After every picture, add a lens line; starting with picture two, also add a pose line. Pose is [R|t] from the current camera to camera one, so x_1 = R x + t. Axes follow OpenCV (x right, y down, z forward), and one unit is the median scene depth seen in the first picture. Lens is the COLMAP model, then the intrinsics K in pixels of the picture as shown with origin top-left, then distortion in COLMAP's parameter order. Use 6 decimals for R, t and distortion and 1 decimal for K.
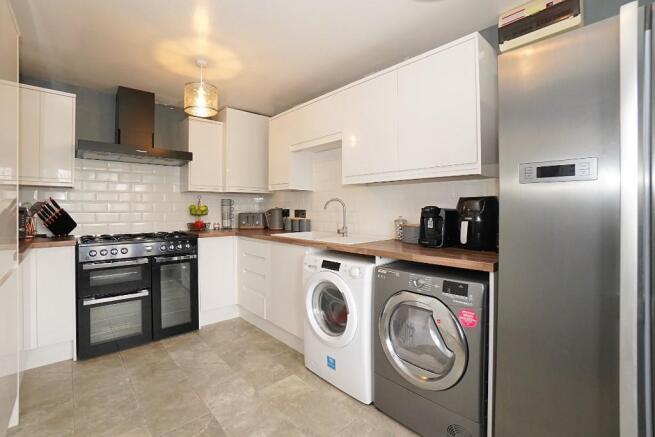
lens RADIAL K [[292.0, 0, 324.1], [0, 292.0, 209.0], [0, 0, 1]] dist [-0.052938, 0.009126]
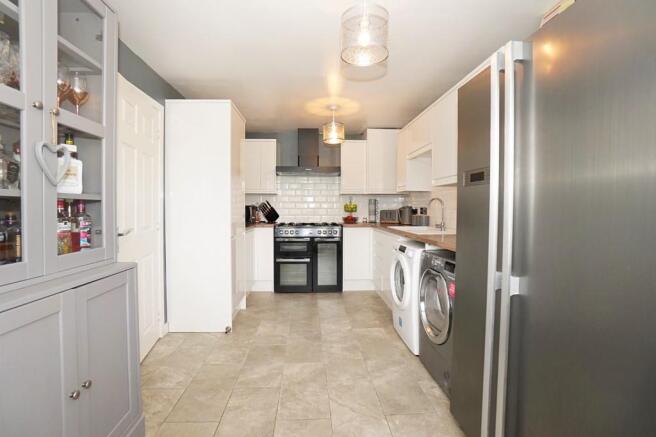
lens RADIAL K [[292.5, 0, 323.9], [0, 292.5, 218.4], [0, 0, 1]] dist [-0.052938, 0.009126]
pose [[0.779924, 0.026570, -0.625311, 0.416730], [-0.004724, 0.999320, 0.036570, 0.005785], [0.625857, -0.025567, 0.779519, -0.186184]]
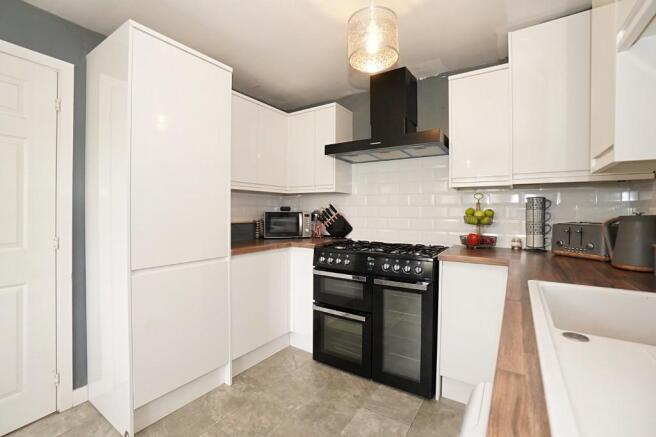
lens RADIAL K [[292.5, 0, 322.5], [0, 292.5, 215.2], [0, 0, 1]] dist [-0.052938, 0.009126]
pose [[0.226815, 0.012563, -0.973857, 0.140243], [-0.006323, 0.999915, 0.011426, -0.005139], [0.973917, 0.003566, 0.226876, 0.660667]]
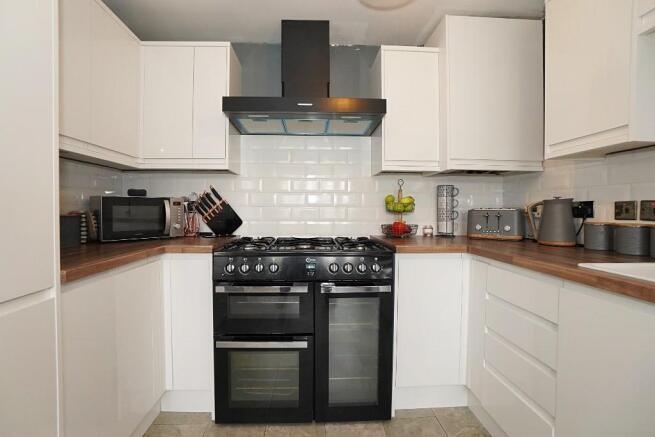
lens RADIAL K [[292.0, 0, 318.0], [0, 292.0, 213.6], [0, 0, 1]] dist [-0.052938, 0.009126]
pose [[0.761760, 0.013912, -0.647710, -0.213433], [-0.004959, 0.999865, 0.015644, 0.020484], [0.647841, -0.008705, 0.761726, 0.539303]]
